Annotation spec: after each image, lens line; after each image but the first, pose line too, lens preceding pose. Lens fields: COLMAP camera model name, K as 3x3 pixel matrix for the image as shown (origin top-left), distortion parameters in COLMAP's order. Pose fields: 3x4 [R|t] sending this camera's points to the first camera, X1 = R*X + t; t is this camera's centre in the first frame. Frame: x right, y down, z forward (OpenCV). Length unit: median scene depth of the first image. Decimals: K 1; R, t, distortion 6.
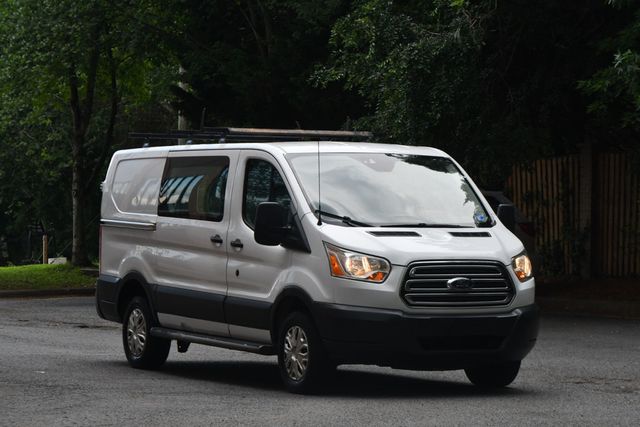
lens RADIAL K [[2361.9, 0, 318.4], [0, 2361.9, 213.6], [0, 0, 1]] dist [0.015988, 0.000000]
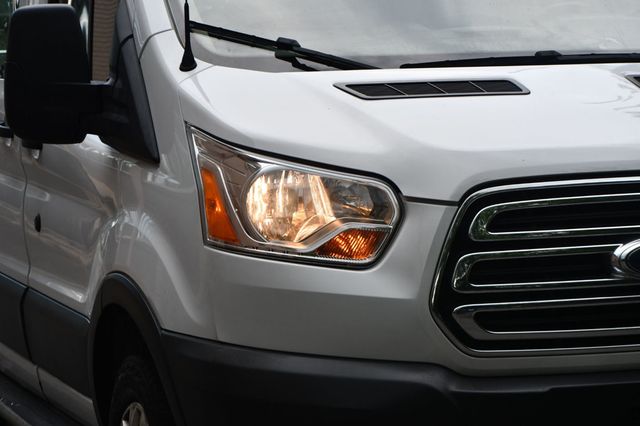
lens RADIAL K [[2361.9, 0, 320.4], [0, 2361.9, 213.4], [0, 0, 1]] dist [0.015988, 0.000000]
pose [[0.986532, -0.032735, -0.160257, 0.065325], [0.041606, 0.997763, 0.052320, 0.008163], [0.158186, -0.058283, 0.985688, 0.719070]]
